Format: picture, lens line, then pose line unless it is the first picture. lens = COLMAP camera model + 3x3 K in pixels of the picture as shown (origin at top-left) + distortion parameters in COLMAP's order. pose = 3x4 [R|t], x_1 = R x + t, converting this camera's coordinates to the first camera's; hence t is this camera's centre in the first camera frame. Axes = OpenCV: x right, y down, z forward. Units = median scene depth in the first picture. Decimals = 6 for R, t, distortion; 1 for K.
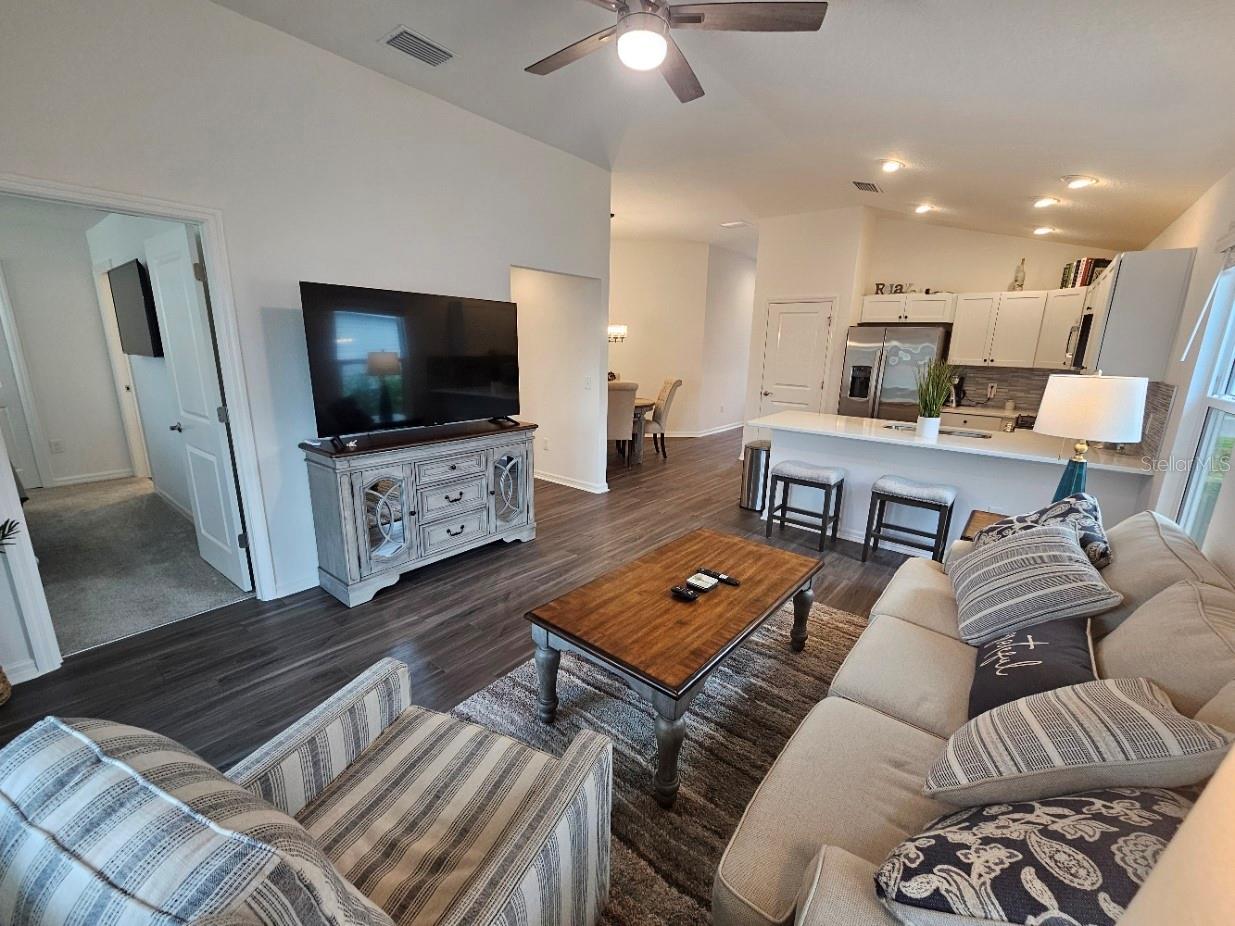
lens RADIAL K [[507.8, 0, 621.8], [0, 507.8, 462.7], [0, 0, 1]] dist [-0.002054, 0.001726]
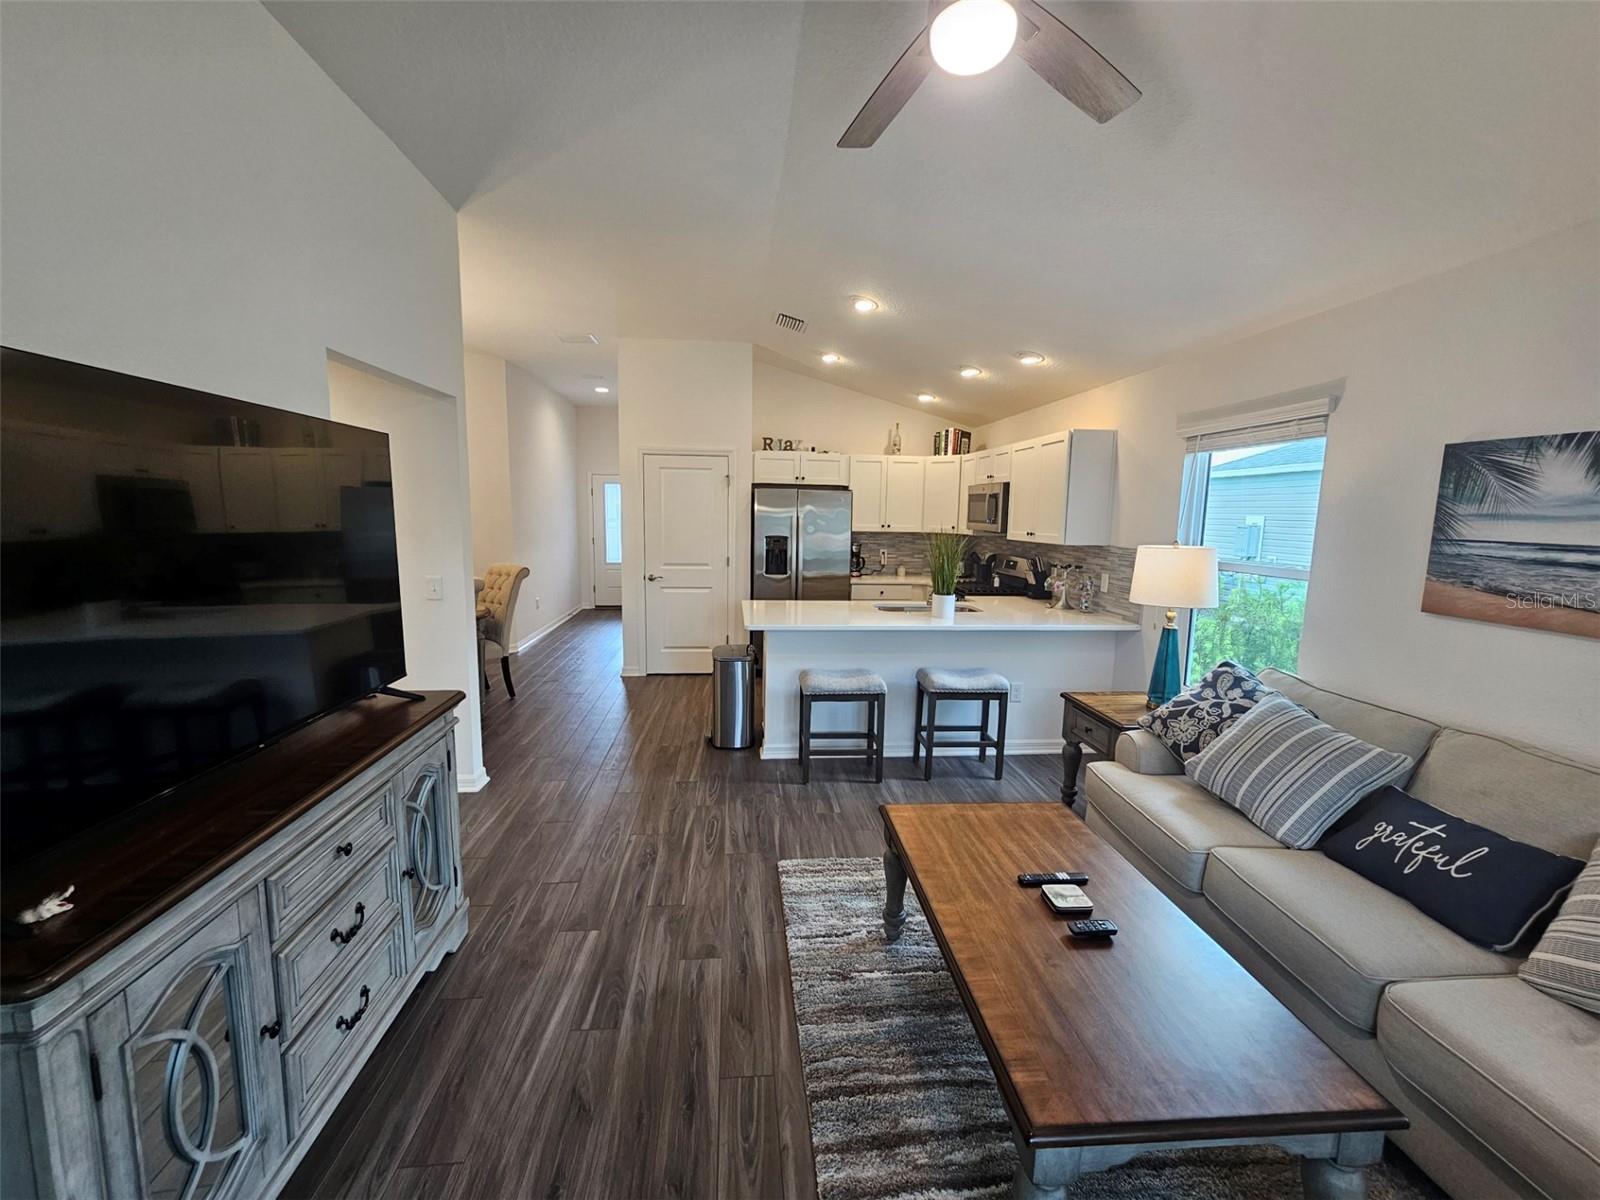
lens RADIAL K [[657.8, 0, 796.4], [0, 657.8, 598.0], [0, 0, 1]] dist [-0.002054, 0.001726]
pose [[0.722963, -0.100345, 0.683561, -0.344674], [0.157895, 0.987209, -0.022077, -0.095826], [-0.672602, 0.123892, 0.729560, 0.330648]]
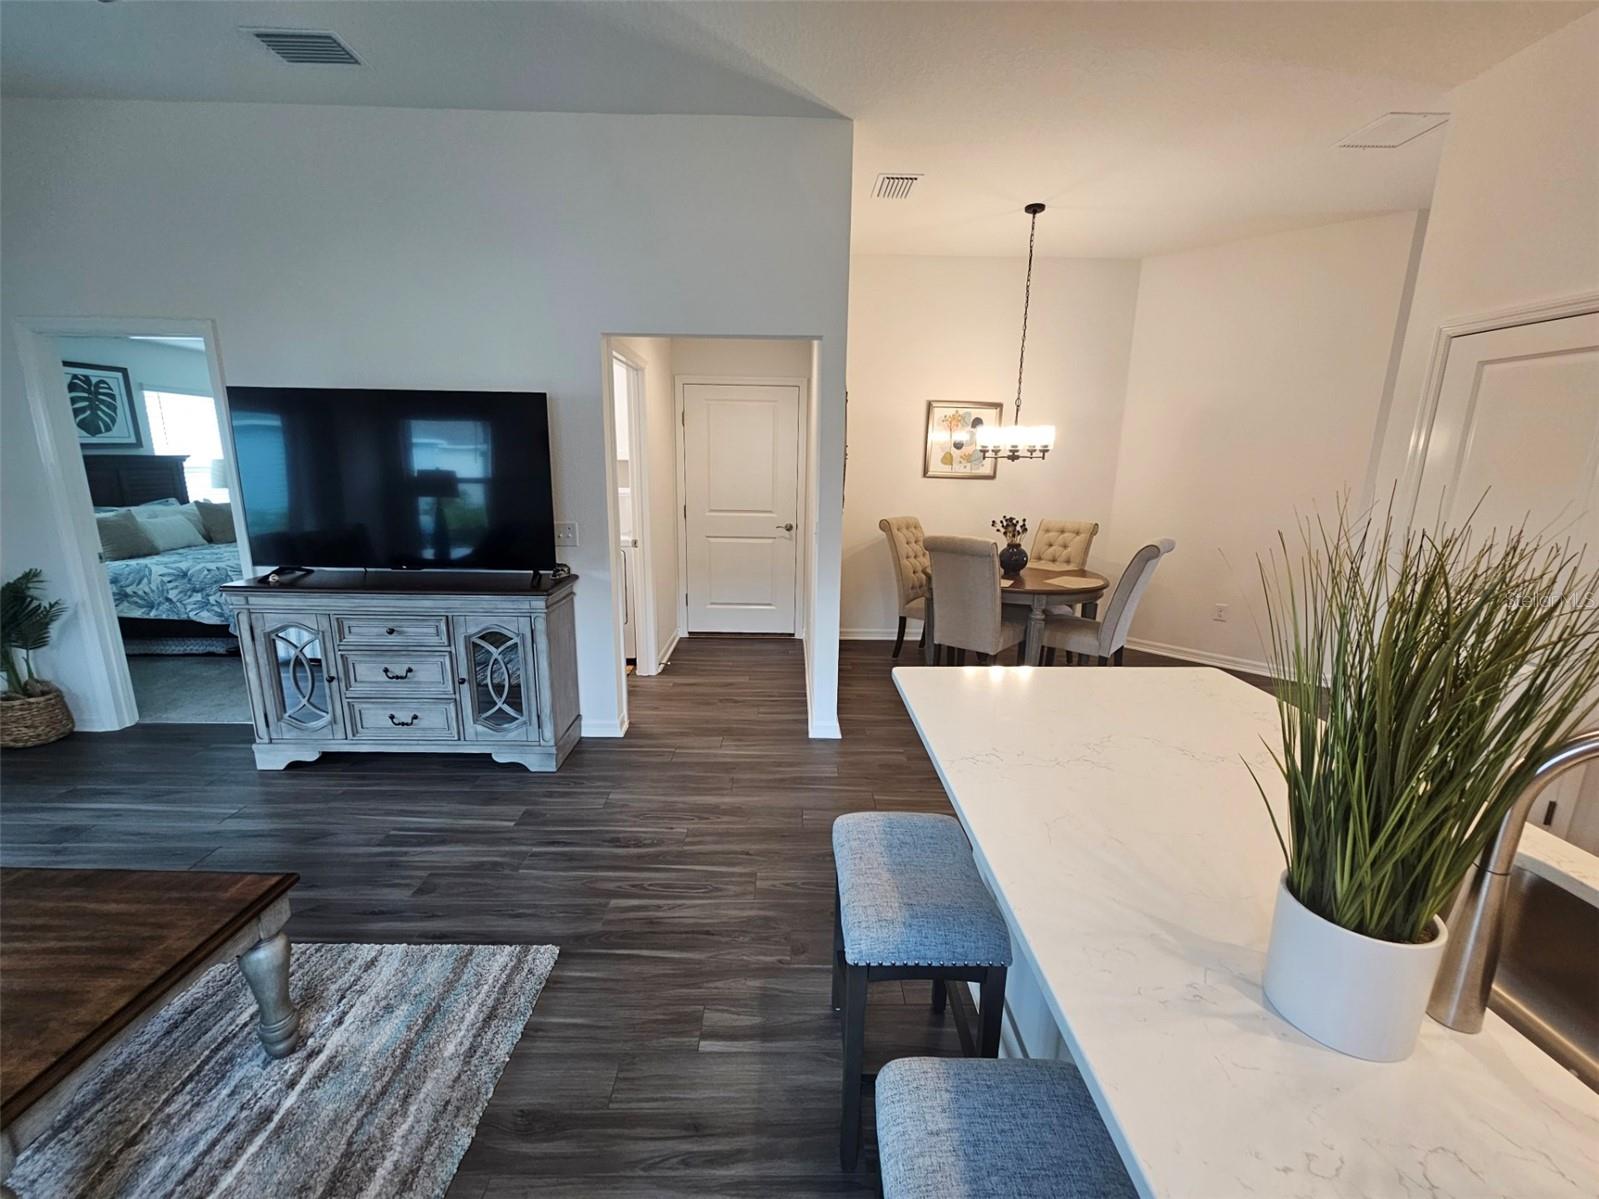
lens RADIAL K [[657.4, 0, 795.8], [0, 657.4, 601.0], [0, 0, 1]] dist [-0.002054, 0.001726]
pose [[0.629332, 0.154096, -0.761706, 0.609467], [-0.179316, 0.982489, 0.050607, -0.152726], [0.756166, 0.104737, 0.645943, 0.705987]]
